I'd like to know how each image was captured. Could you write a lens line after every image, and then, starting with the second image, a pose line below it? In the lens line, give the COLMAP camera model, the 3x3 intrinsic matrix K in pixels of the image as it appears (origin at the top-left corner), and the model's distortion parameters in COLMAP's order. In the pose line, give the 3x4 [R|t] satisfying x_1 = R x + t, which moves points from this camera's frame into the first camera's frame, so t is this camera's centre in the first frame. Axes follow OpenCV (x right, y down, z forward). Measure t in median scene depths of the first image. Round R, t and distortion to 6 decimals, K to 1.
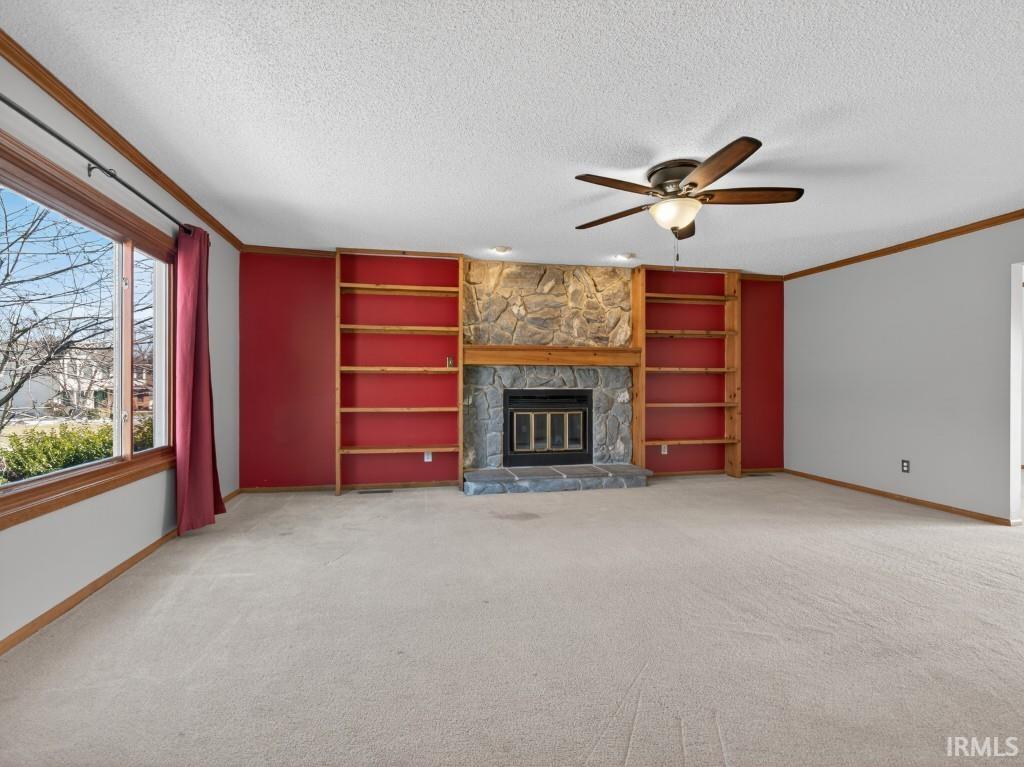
lens RADIAL K [[488.2, 0, 507.0], [0, 488.2, 385.0], [0, 0, 1]] dist [0.001358, 0.000256]
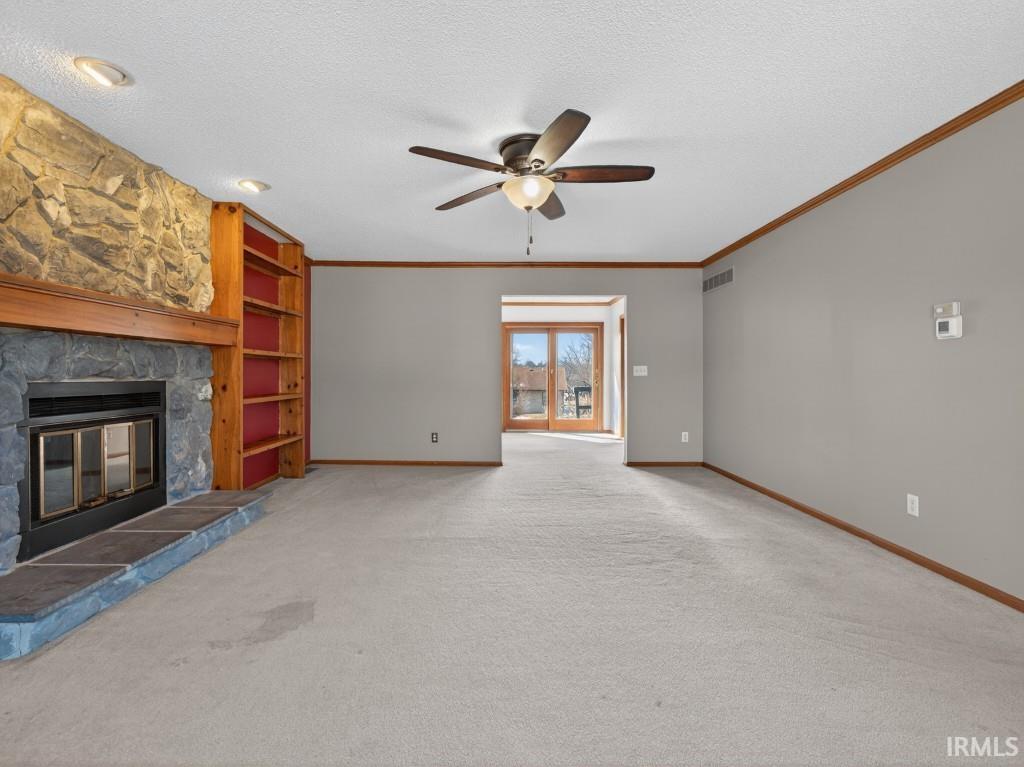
lens RADIAL K [[487.1, 0, 494.0], [0, 487.1, 370.8], [0, 0, 1]] dist [-0.000229, -0.000041]
pose [[0.218795, 0.004418, 0.975761, -0.328844], [-0.004062, 0.999985, -0.003616, -0.002677], [-0.975762, -0.003173, 0.218810, 0.484700]]
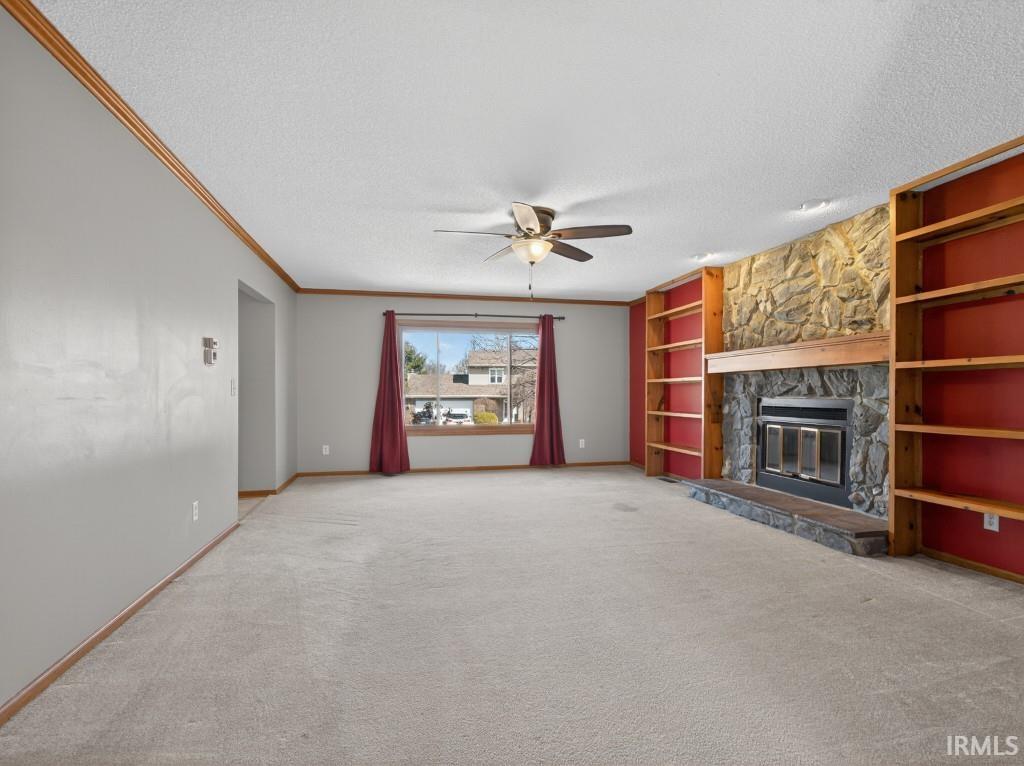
lens RADIAL K [[484.2, 0, 502.6], [0, 484.2, 393.4], [0, 0, 1]] dist [0.000181, -0.000576]
pose [[-0.000918, -0.000437, -0.999999, 0.862409], [0.002219, 0.999997, -0.000439, -0.000183], [0.999997, -0.002219, -0.000917, 0.524646]]
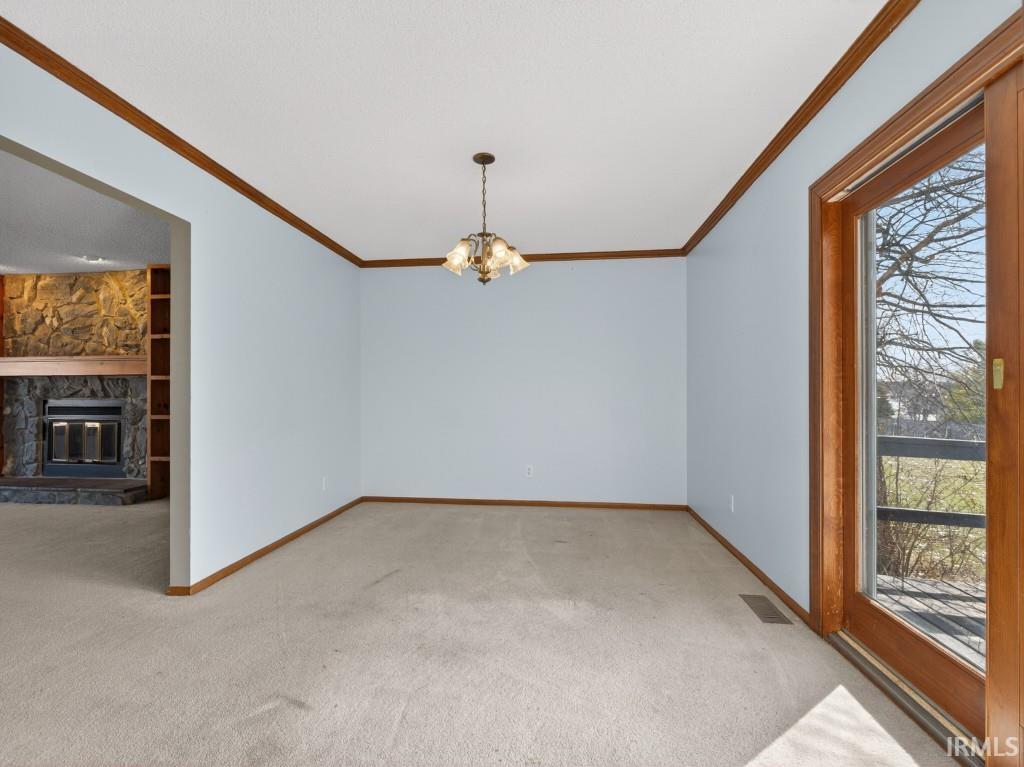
lens RADIAL K [[484.2, 0, 502.6], [0, 484.2, 393.9], [0, 0, 1]] dist [0.000181, -0.000576]
pose [[0.946061, -0.002780, -0.323977, 1.202314], [0.003363, 0.999994, 0.001240, -0.001362], [0.323972, -0.002262, 0.946064, 0.348790]]
